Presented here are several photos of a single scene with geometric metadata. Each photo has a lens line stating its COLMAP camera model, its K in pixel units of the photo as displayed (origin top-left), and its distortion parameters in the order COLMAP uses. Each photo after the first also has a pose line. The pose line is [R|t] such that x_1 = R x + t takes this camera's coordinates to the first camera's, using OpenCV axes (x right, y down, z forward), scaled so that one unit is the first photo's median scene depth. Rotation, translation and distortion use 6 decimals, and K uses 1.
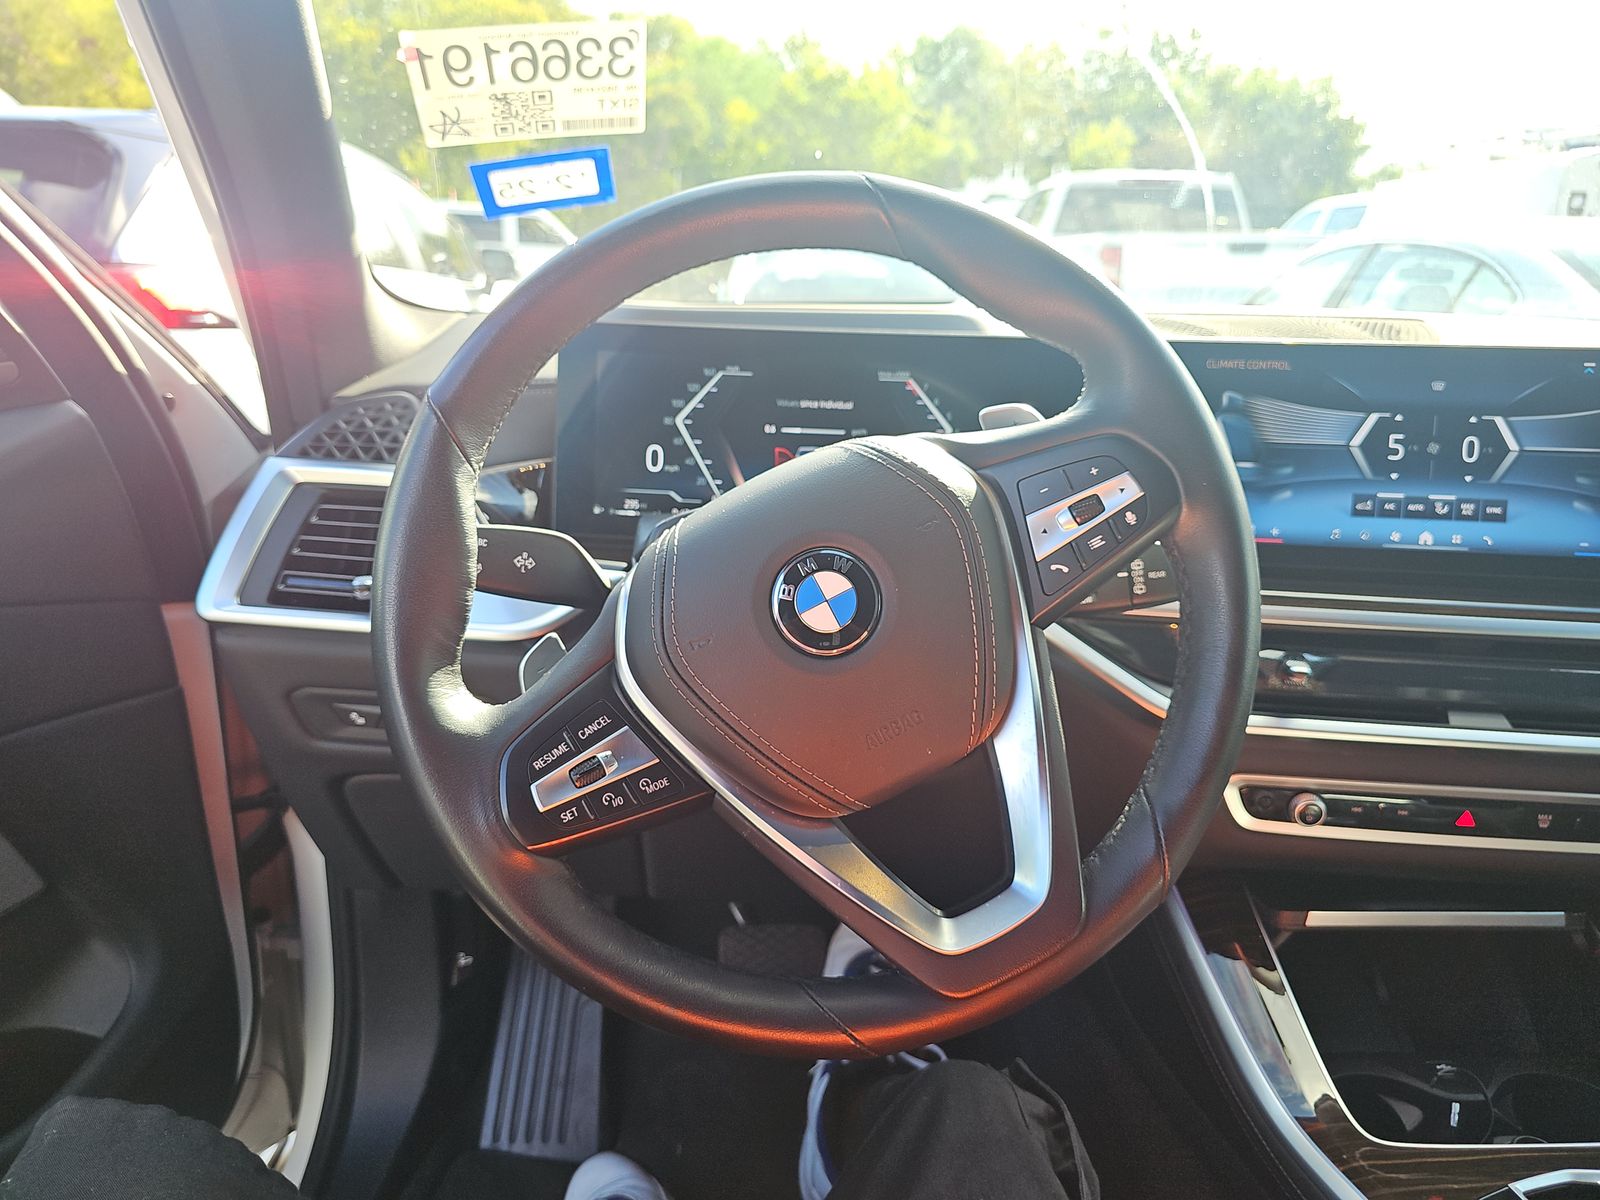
lens RADIAL K [[1068.6, 0, 787.6], [0, 1068.6, 597.0], [0, 0, 1]] dist [-0.008144, -0.005625]
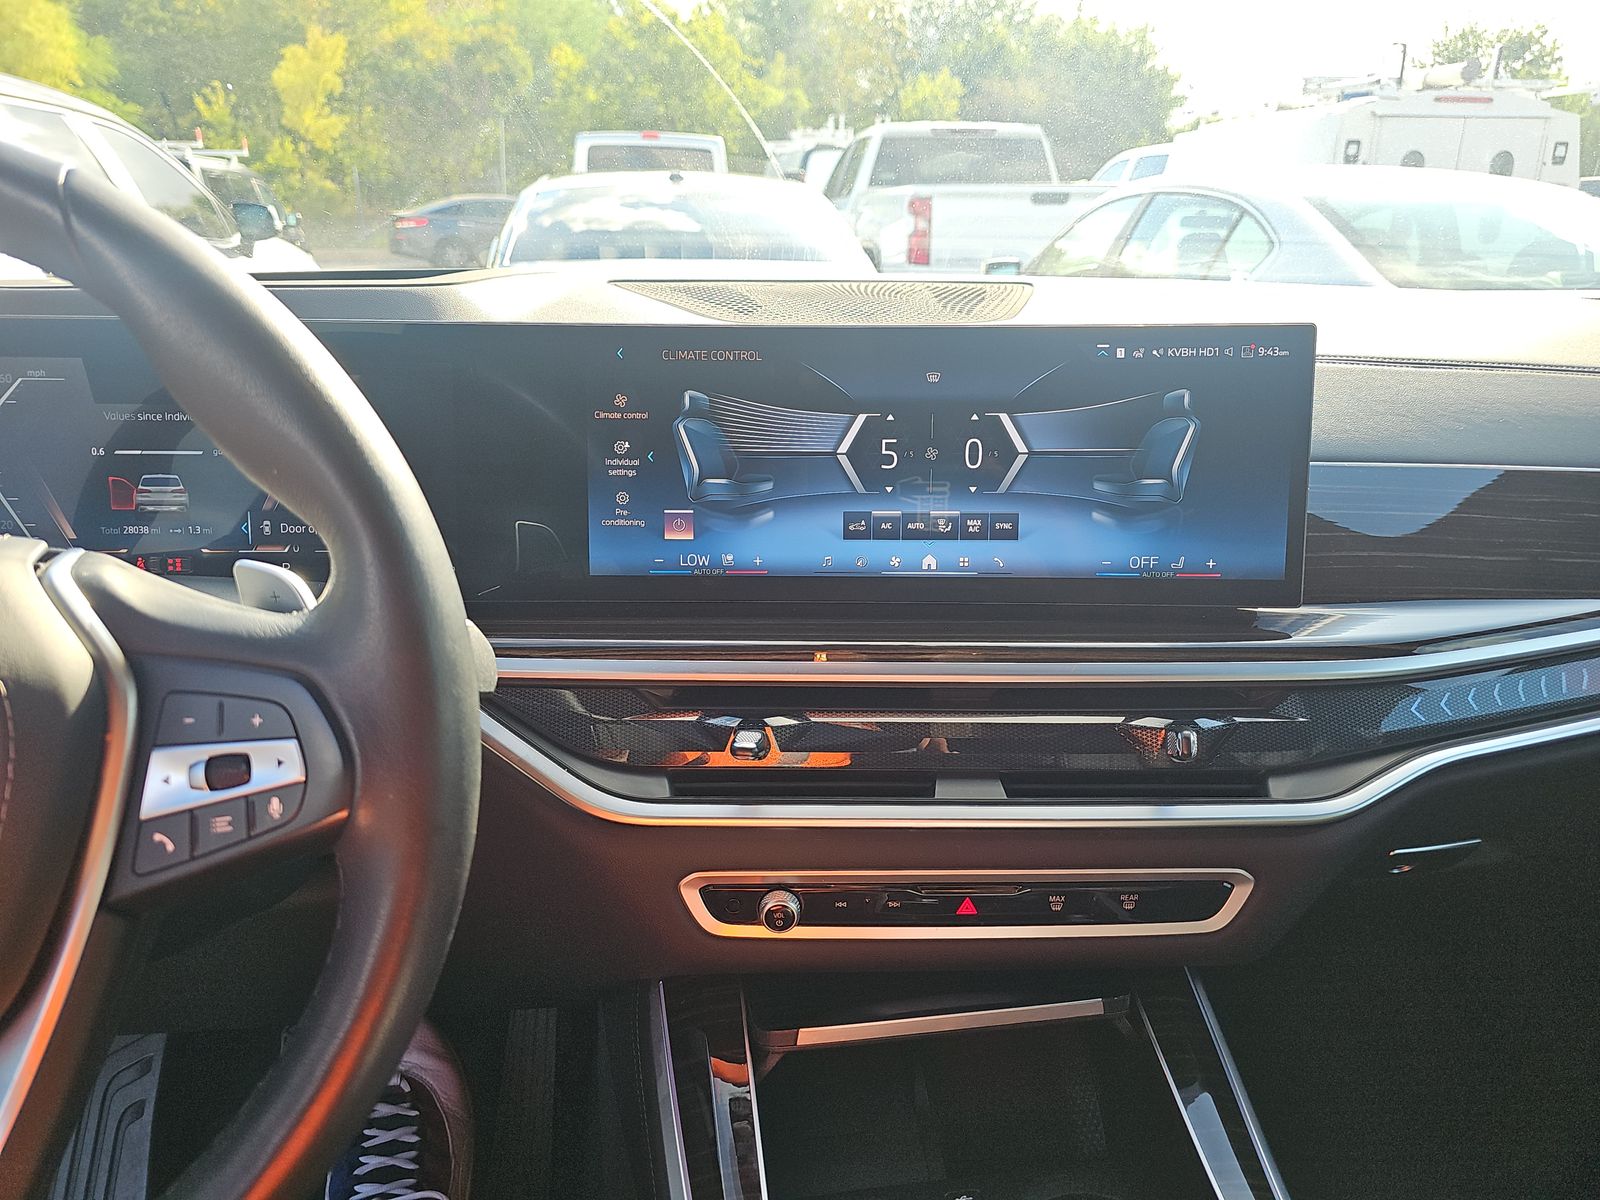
lens RADIAL K [[1053.9, 0, 793.5], [0, 1053.9, 583.0], [0, 0, 1]] dist [0.039294, -0.052065]
pose [[0.990228, -0.052271, 0.129288, 0.363939], [0.048262, 0.998258, 0.033948, -0.067743], [-0.130838, -0.027376, 0.991026, 0.185963]]
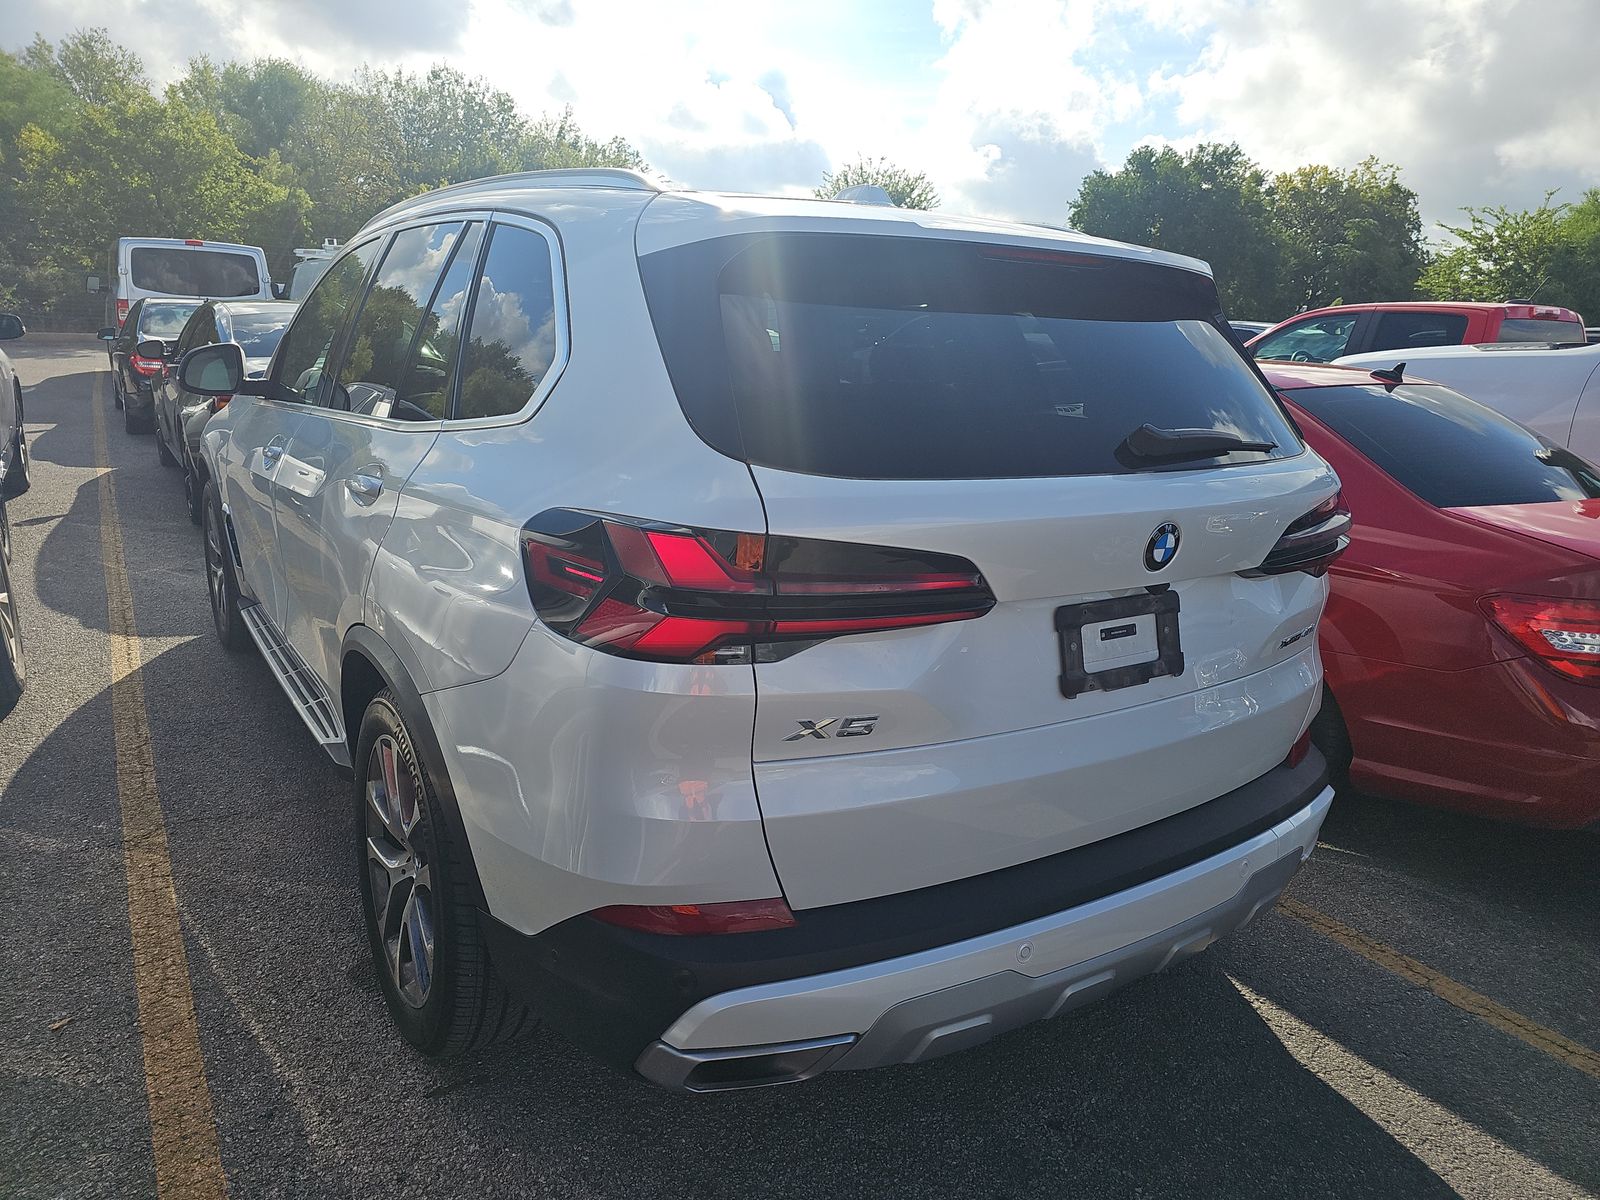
lens RADIAL K [[1083.1, 0, 800.0], [0, 1083.1, 600.0], [0, 0, 1]] dist [0.026581, -0.031516]
pose [[0.837525, -0.117029, 0.533719, -1.361598], [0.135092, 0.990819, 0.005268, 1.145870], [-0.529436, 0.067689, 0.845645, -4.767996]]
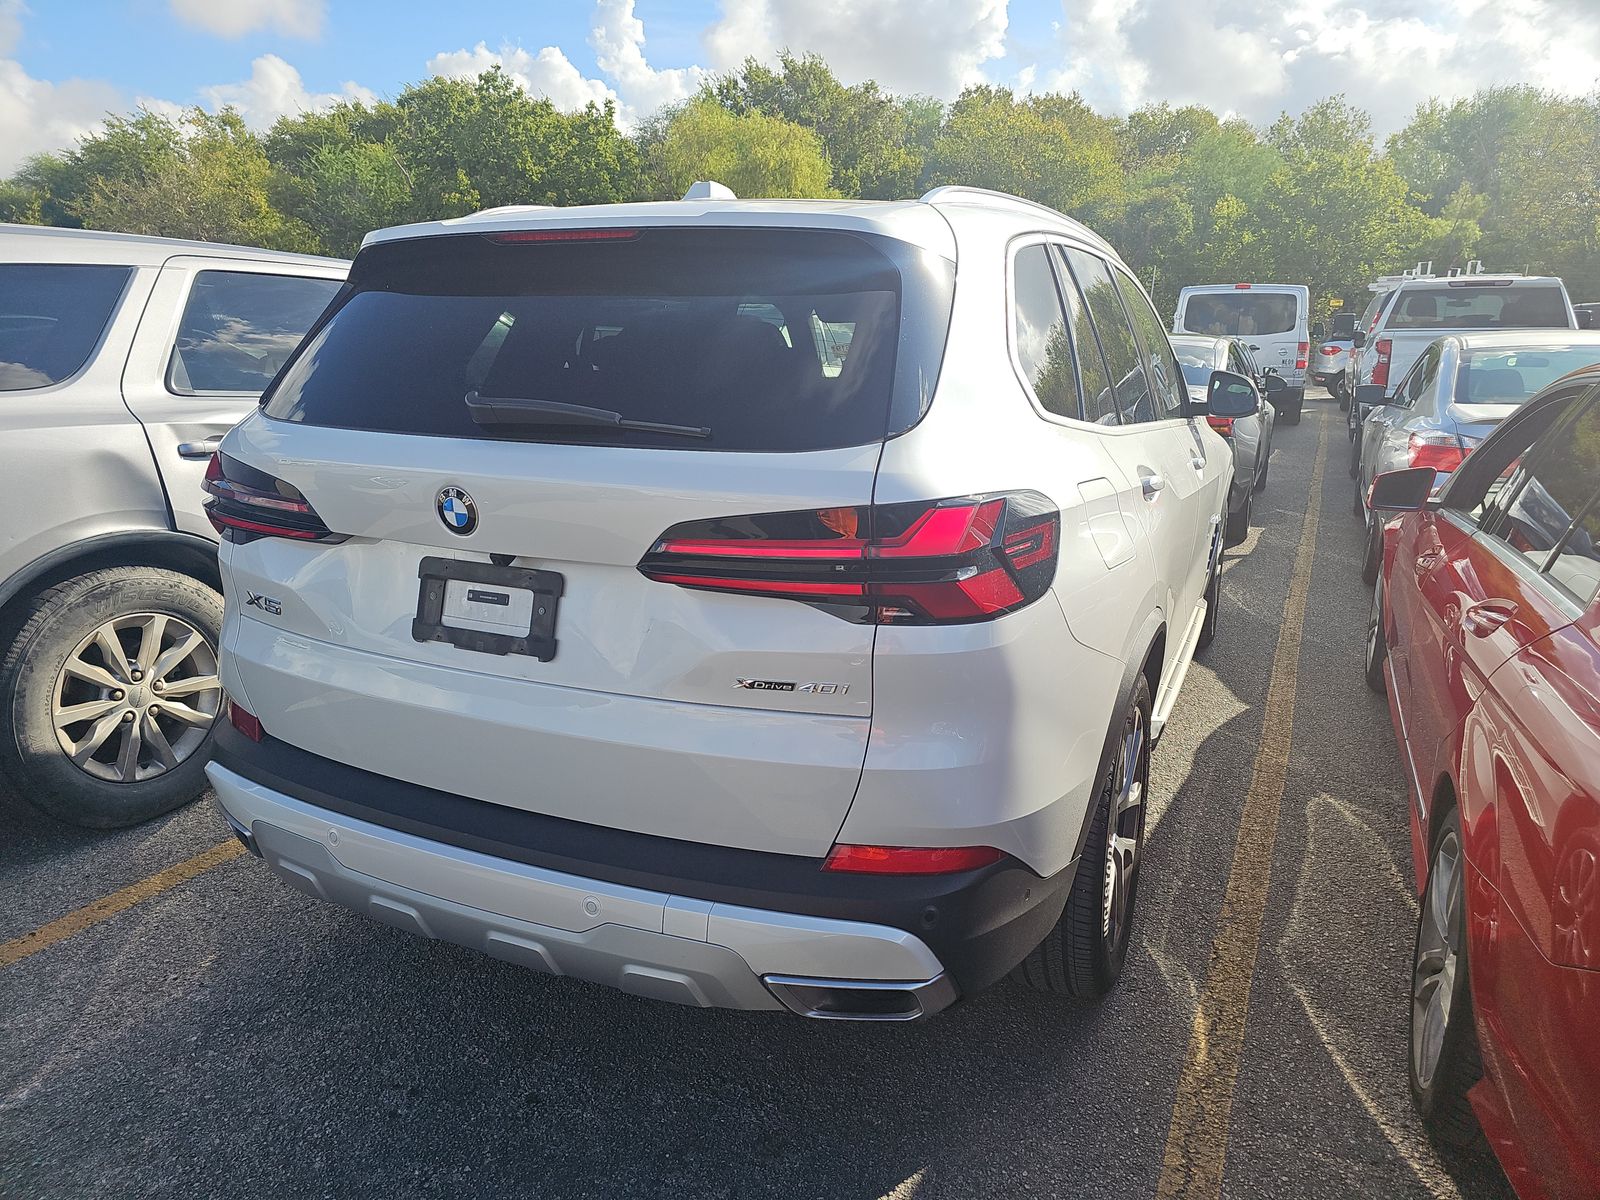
lens RADIAL K [[1083.1, 0, 800.0], [0, 1083.1, 600.0], [0, 0, 1]] dist [0.026581, -0.031516]
pose [[0.899034, 0.088192, -0.428905, 2.489510], [-0.117921, 0.992084, -0.043182, 1.370826], [0.421702, 0.089399, 0.902317, -5.023485]]
